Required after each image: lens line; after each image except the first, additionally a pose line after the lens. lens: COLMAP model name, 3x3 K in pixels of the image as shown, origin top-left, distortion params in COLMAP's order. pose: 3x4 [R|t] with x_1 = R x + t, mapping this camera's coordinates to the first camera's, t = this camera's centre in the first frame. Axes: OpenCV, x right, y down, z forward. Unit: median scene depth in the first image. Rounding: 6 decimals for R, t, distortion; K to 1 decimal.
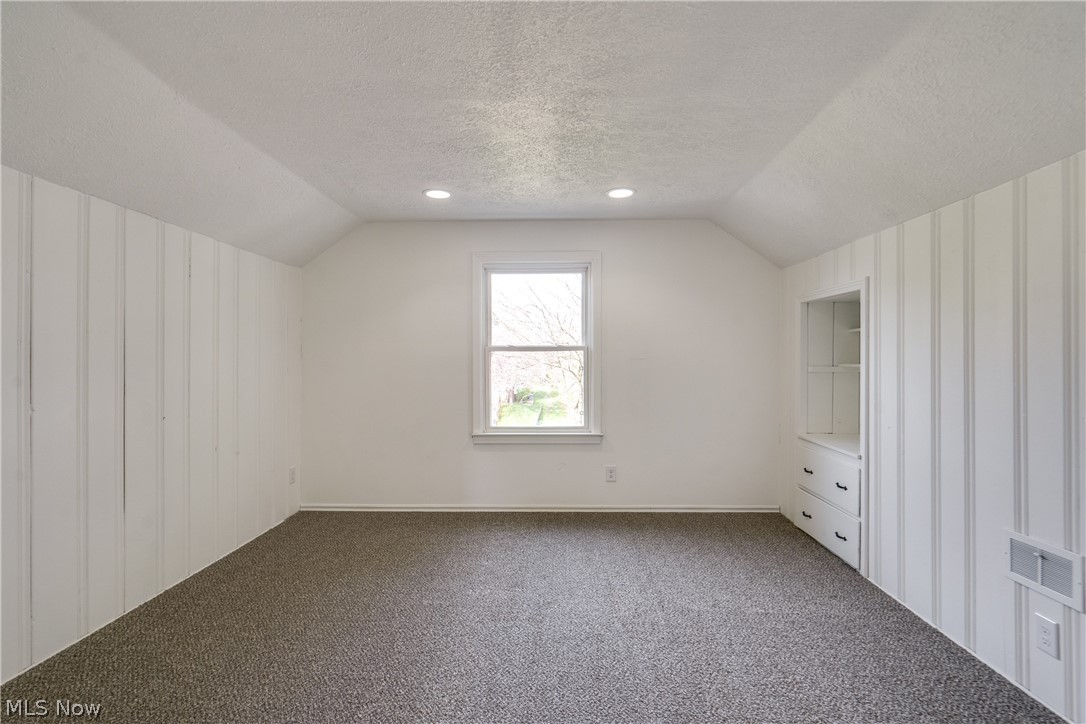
lens RADIAL K [[521.7, 0, 542.9], [0, 521.7, 367.0], [0, 0, 1]] dist [-0.002162, 0.000456]
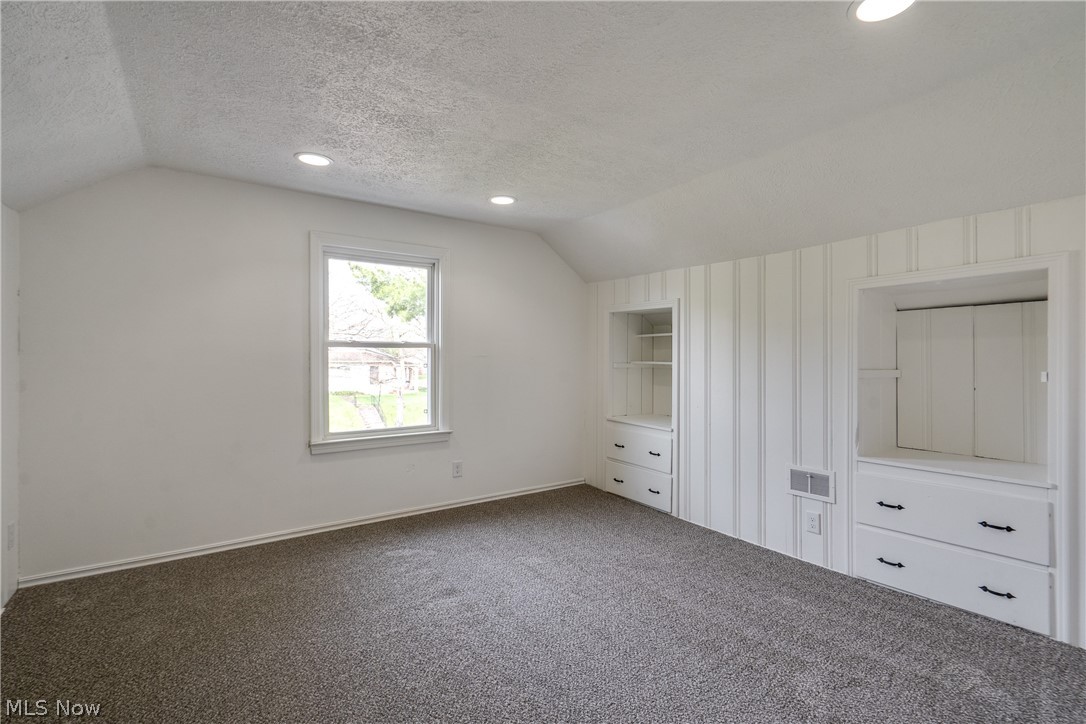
lens RADIAL K [[512.1, 0, 568.0], [0, 512.1, 363.6], [0, 0, 1]] dist [-0.001516, 0.000946]
pose [[0.788568, -0.002854, 0.614940, -0.402740], [0.001553, 0.999995, 0.002650, -0.005109], [-0.614945, -0.001134, 0.788569, 0.102818]]
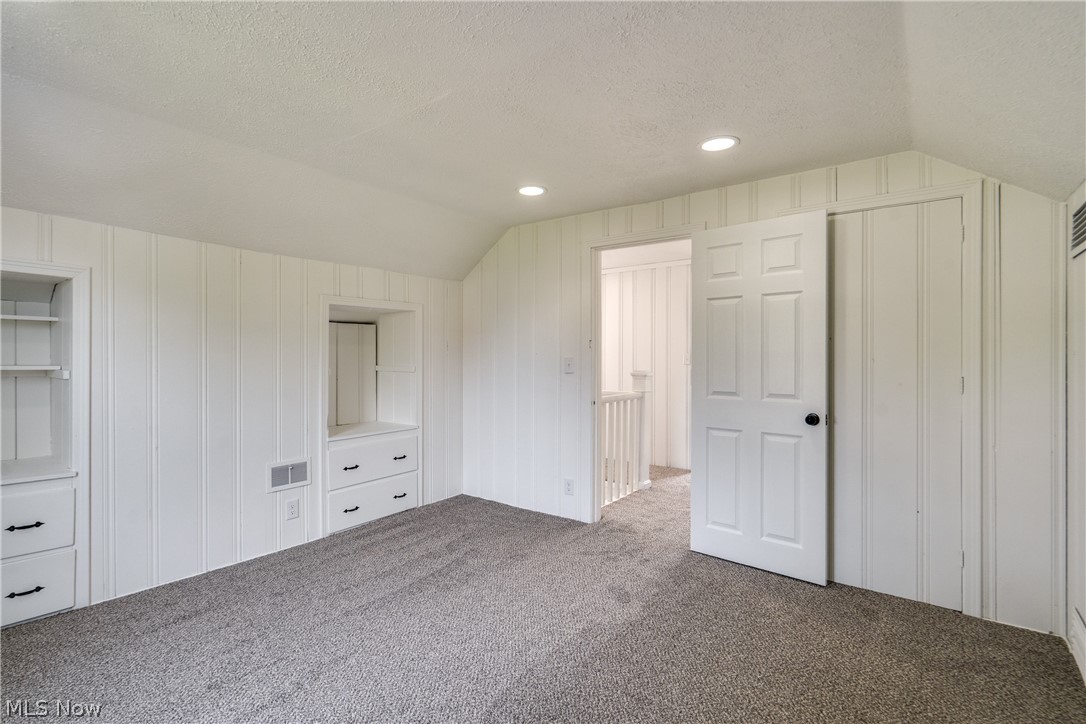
lens RADIAL K [[524.9, 0, 540.6], [0, 524.9, 371.9], [0, 0, 1]] dist [-0.003356, 0.000394]
pose [[-0.832827, -0.025880, 0.552927, -0.462268], [-0.006473, 0.999293, 0.037022, -0.029115], [-0.553495, 0.027254, -0.832407, 1.201167]]
